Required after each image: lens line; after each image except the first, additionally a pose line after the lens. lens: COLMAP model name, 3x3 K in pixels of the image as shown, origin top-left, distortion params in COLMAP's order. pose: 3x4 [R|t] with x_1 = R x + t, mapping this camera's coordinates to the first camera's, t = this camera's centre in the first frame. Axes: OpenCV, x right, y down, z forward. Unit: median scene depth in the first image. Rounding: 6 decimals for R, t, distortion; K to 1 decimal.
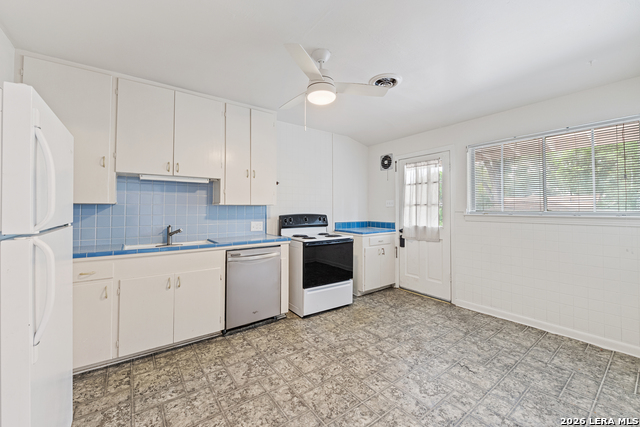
lens RADIAL K [[259.3, 0, 319.5], [0, 259.3, 207.1], [0, 0, 1]] dist [0.008061, -0.000795]
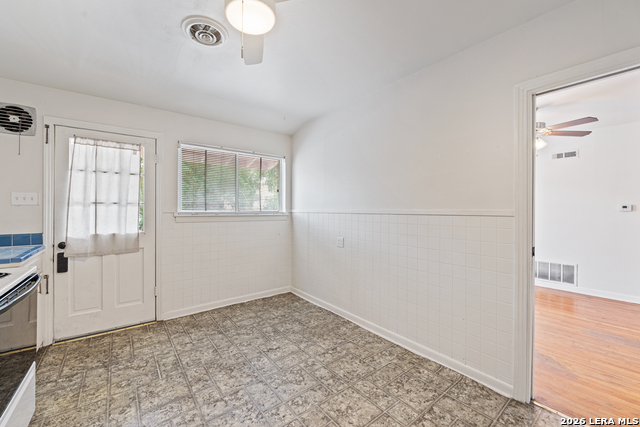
lens RADIAL K [[259.3, 0, 319.7], [0, 259.3, 204.8], [0, 0, 1]] dist [0.008061, -0.000795]
pose [[-0.006056, 0.021866, 0.999743, -0.356478], [-0.004113, 0.999752, -0.021891, 0.010353], [-0.999973, -0.004244, -0.005964, 0.499620]]
